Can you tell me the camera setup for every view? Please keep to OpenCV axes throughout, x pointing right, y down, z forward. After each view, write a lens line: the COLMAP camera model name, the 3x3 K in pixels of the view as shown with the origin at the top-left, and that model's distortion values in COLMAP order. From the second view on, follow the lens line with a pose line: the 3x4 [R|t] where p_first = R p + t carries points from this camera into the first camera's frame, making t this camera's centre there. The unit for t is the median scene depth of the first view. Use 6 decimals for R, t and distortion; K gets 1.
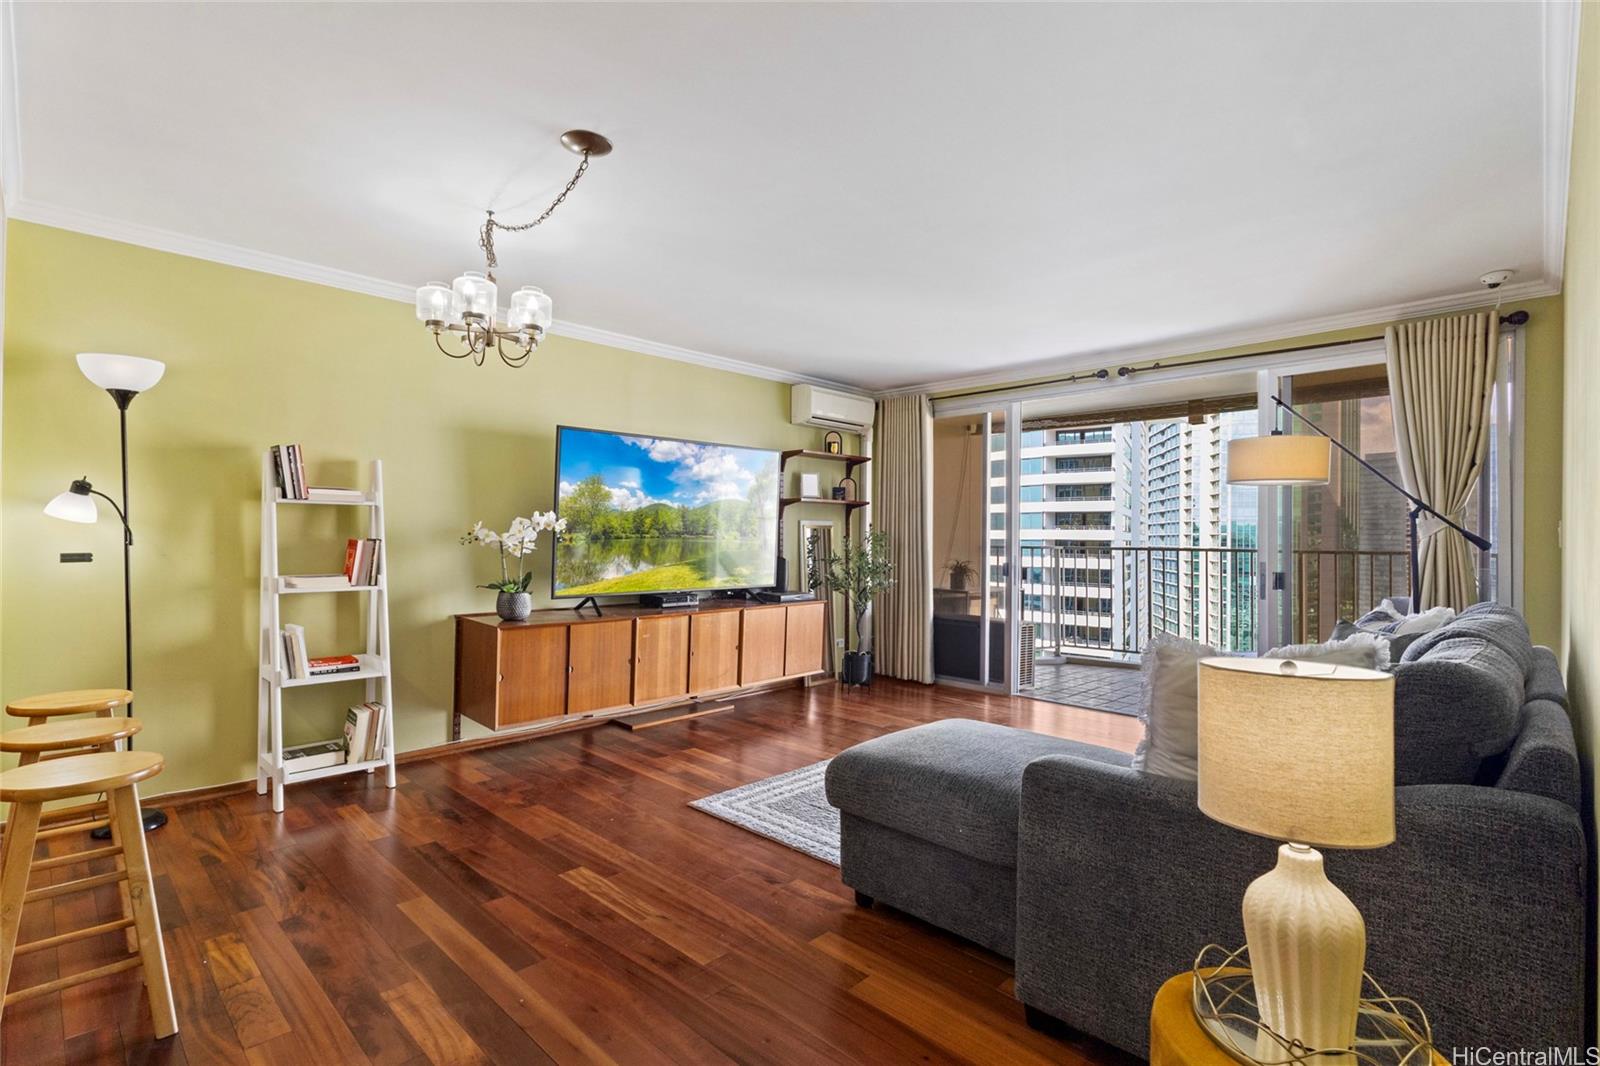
lens RADIAL K [[760.0, 0, 800.0], [0, 760.0, 533.0], [0, 0, 1]] dist [0.001065, 0.000493]
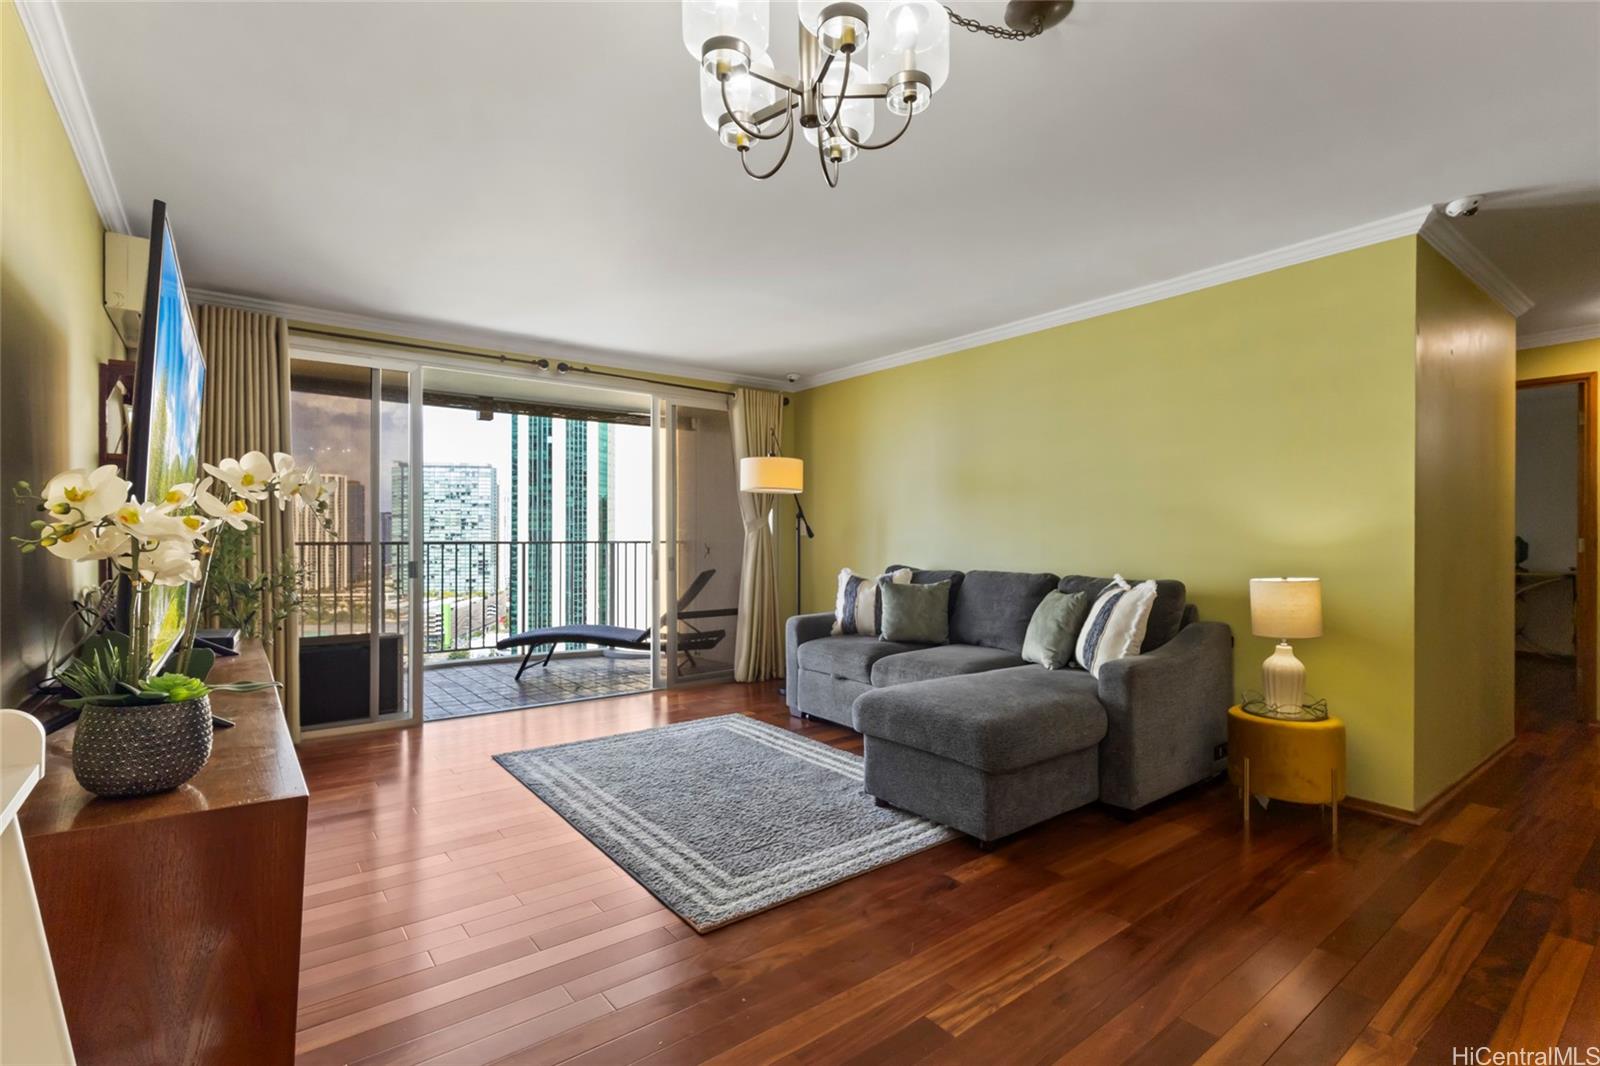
lens RADIAL K [[734.7, 0, 800.0], [0, 734.7, 533.0], [0, 0, 1]] dist [-0.001490, -0.000042]
pose [[0.138043, -0.001976, 0.990424, -0.528046], [-0.001612, 0.999996, 0.002220, 0.007278], [-0.990425, -0.001903, 0.138039, 0.574531]]
